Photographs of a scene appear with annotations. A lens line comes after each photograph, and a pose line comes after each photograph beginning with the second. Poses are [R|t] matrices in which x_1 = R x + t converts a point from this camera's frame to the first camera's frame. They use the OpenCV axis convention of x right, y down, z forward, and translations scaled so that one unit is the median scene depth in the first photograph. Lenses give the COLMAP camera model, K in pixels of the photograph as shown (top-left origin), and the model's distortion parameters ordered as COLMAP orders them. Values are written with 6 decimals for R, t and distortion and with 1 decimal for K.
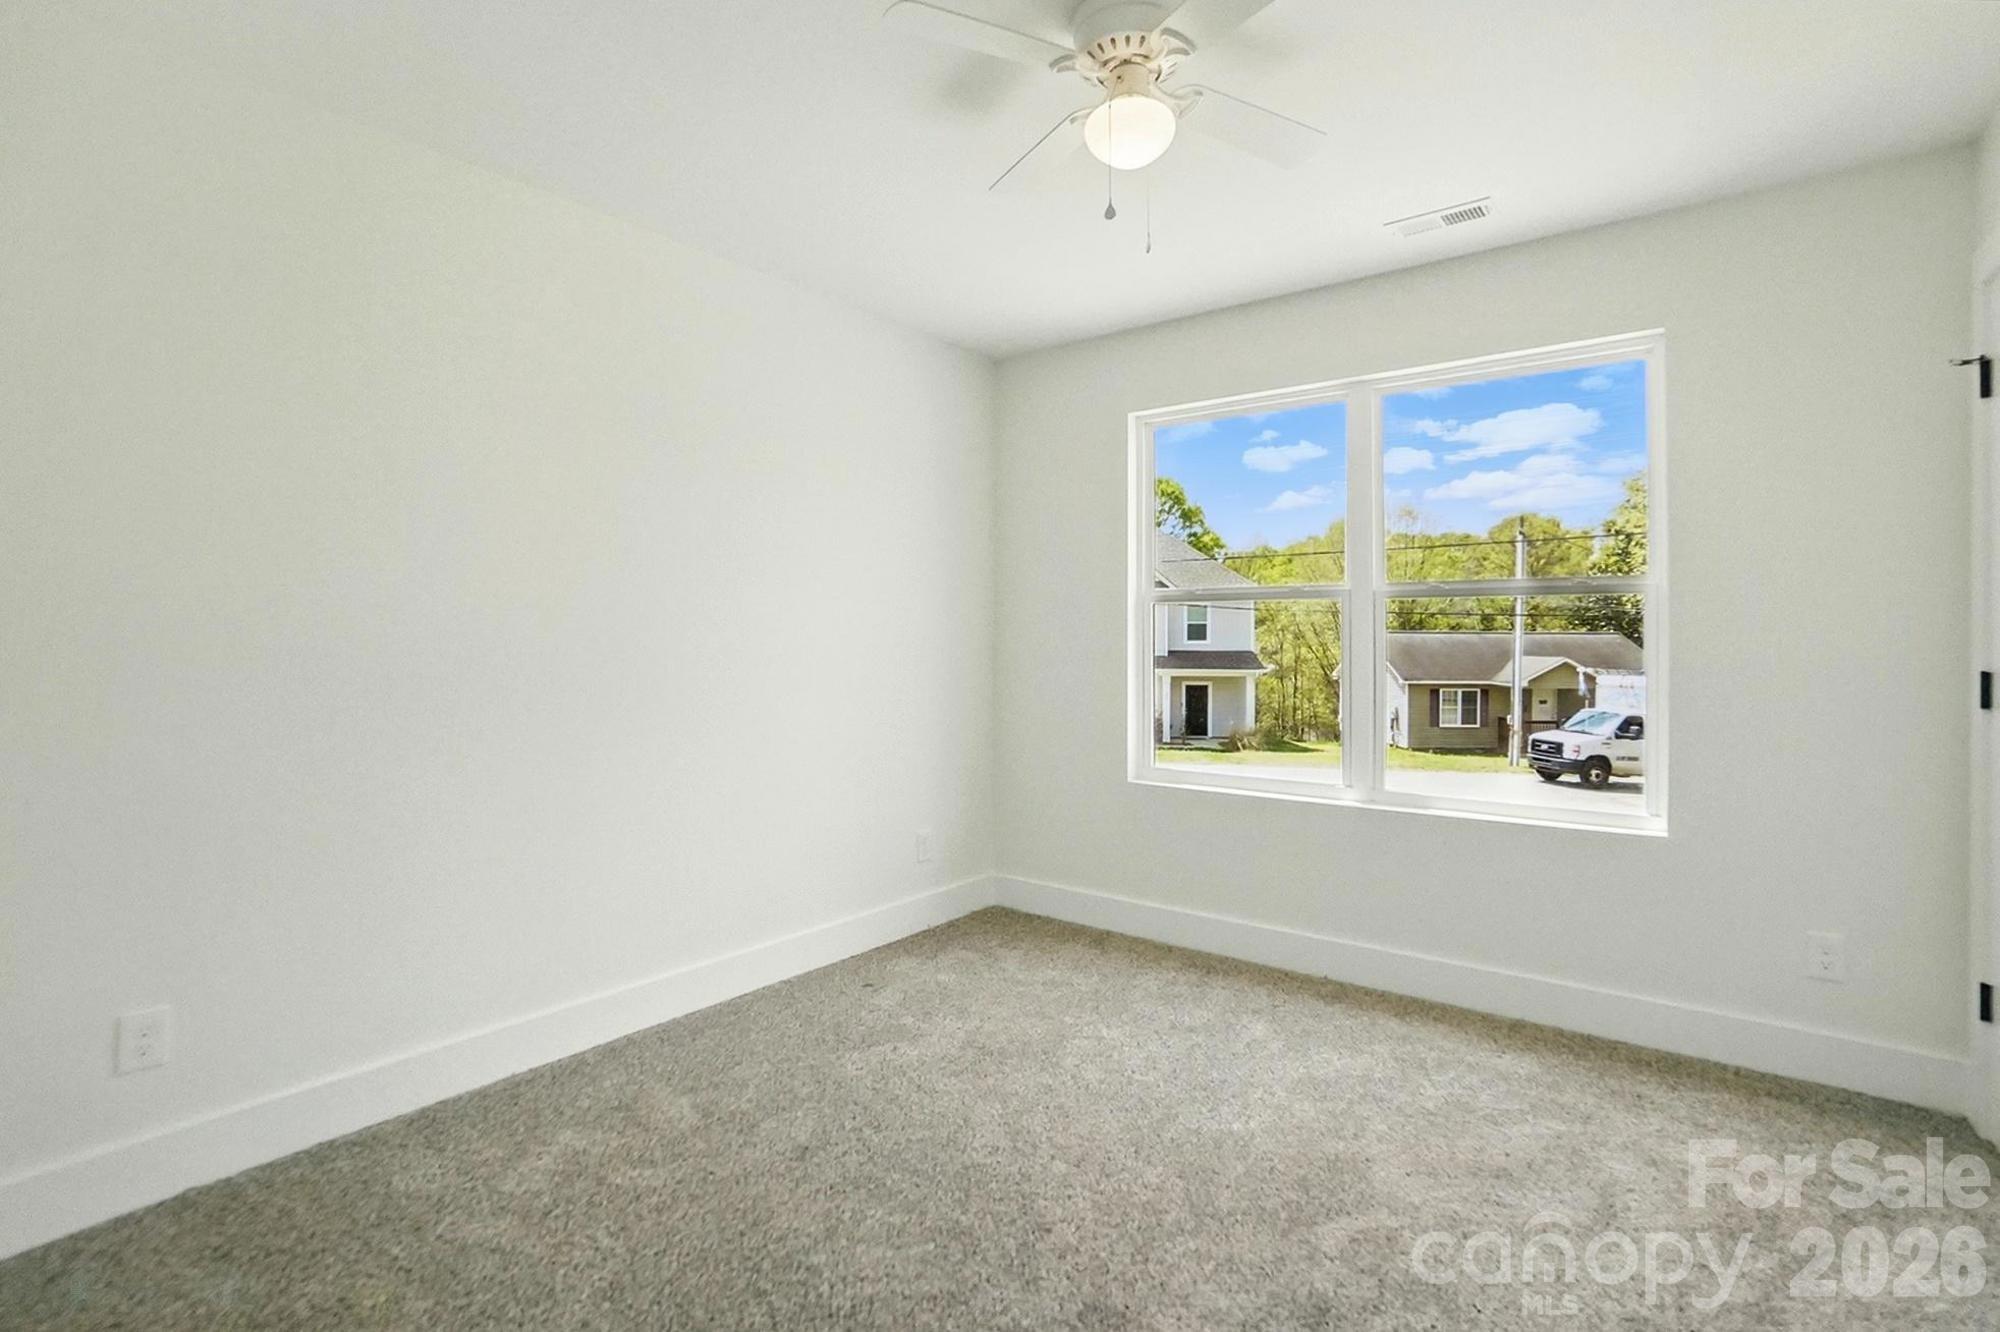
lens RADIAL K [[901.2, 0, 987.7], [0, 901.2, 640.6], [0, 0, 1]] dist [-0.048734, 0.016557]
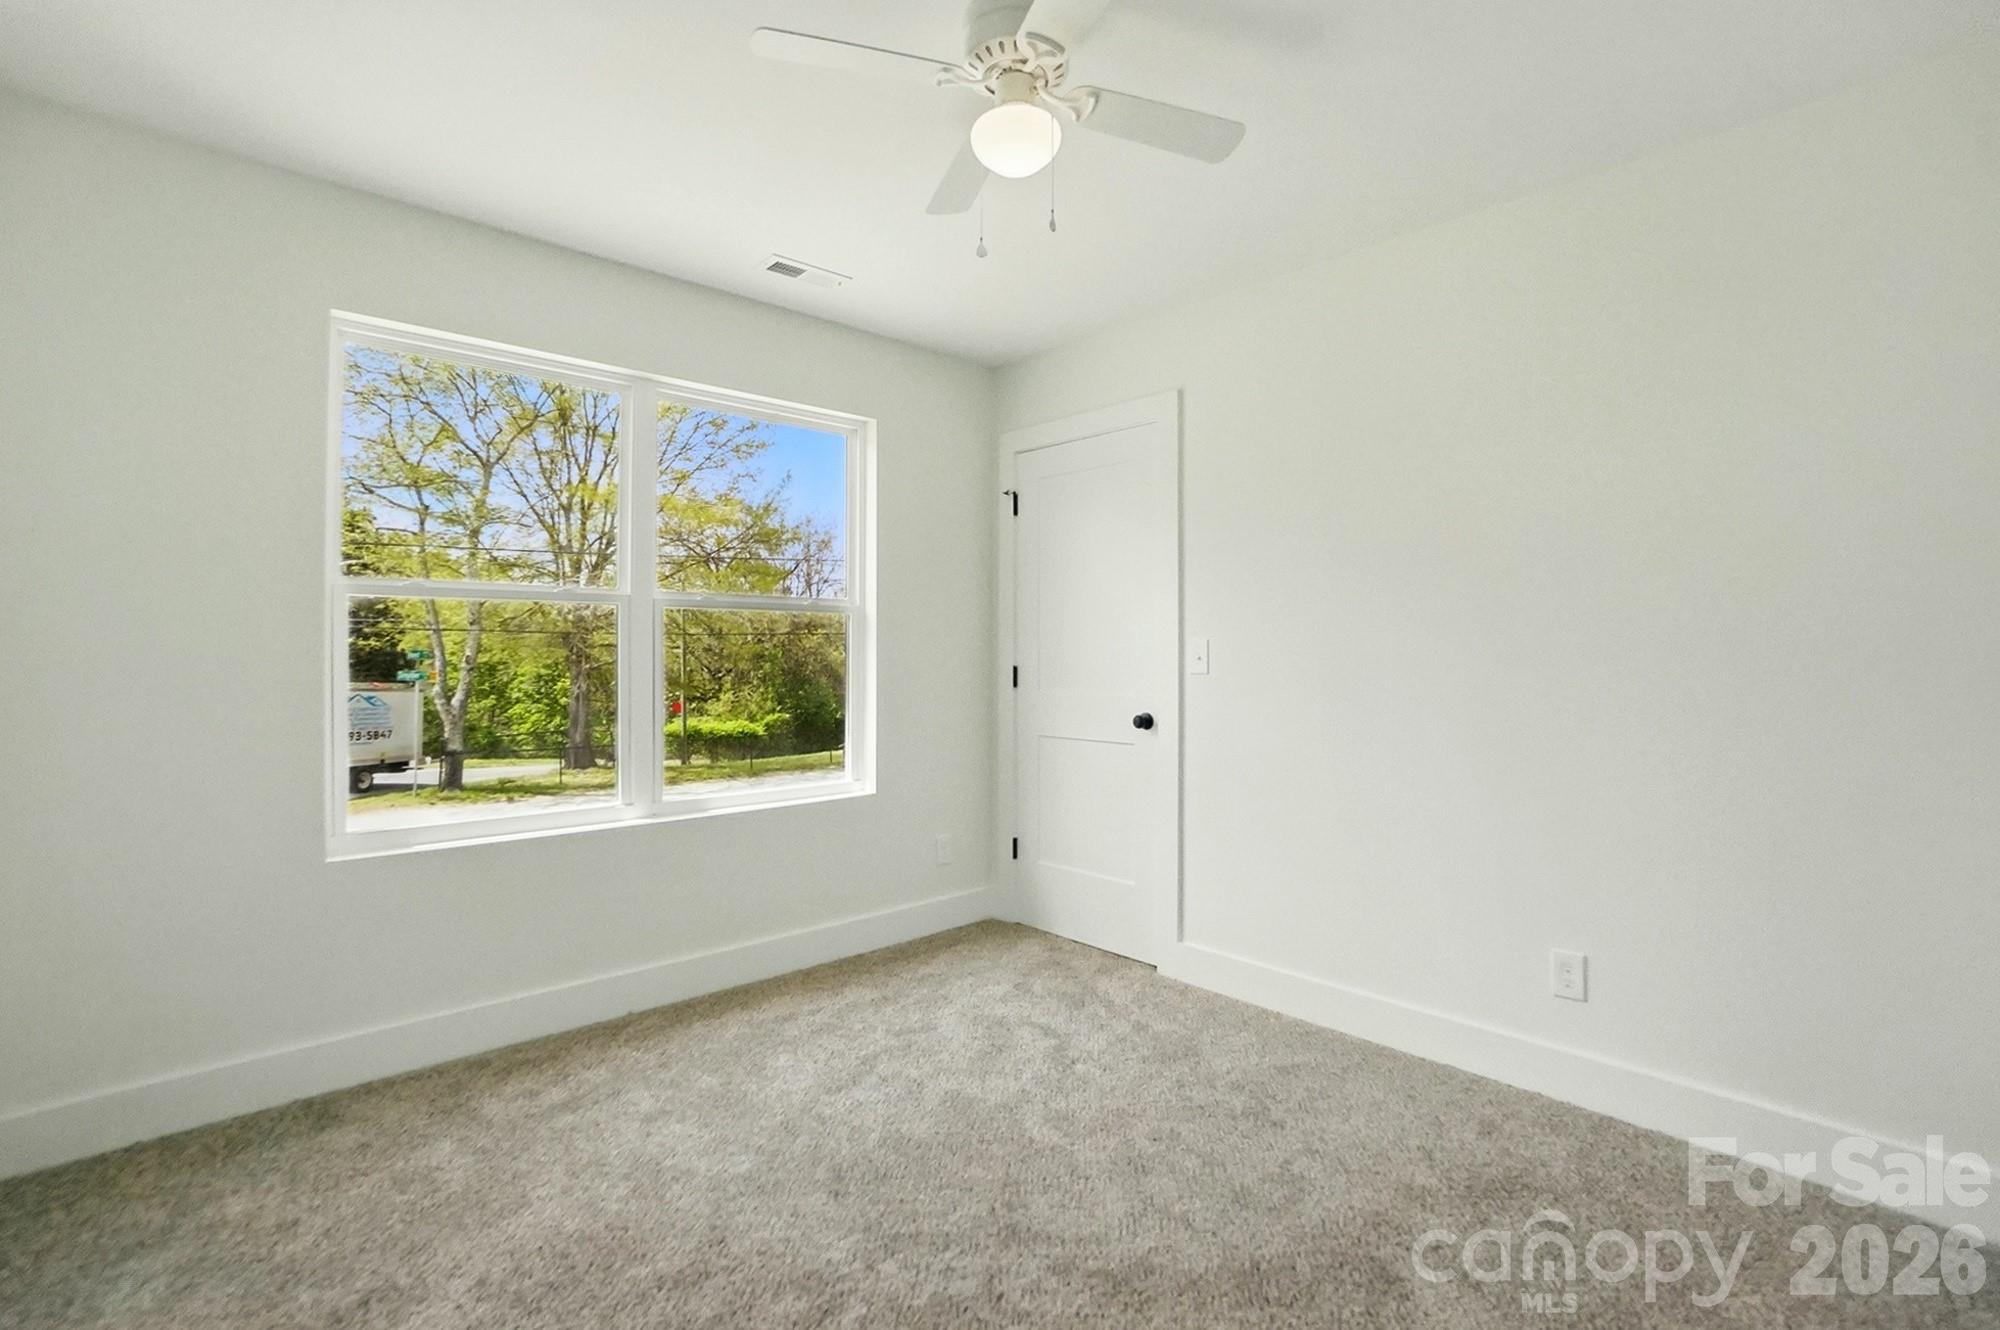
lens RADIAL K [[901.2, 0, 987.7], [0, 901.2, 639.6], [0, 0, 1]] dist [-0.048734, 0.016557]
pose [[0.173704, 0.005702, 0.984781, -0.464156], [-0.003805, 0.999980, -0.005118, -0.006717], [-0.984791, -0.002858, 0.173722, 0.471235]]
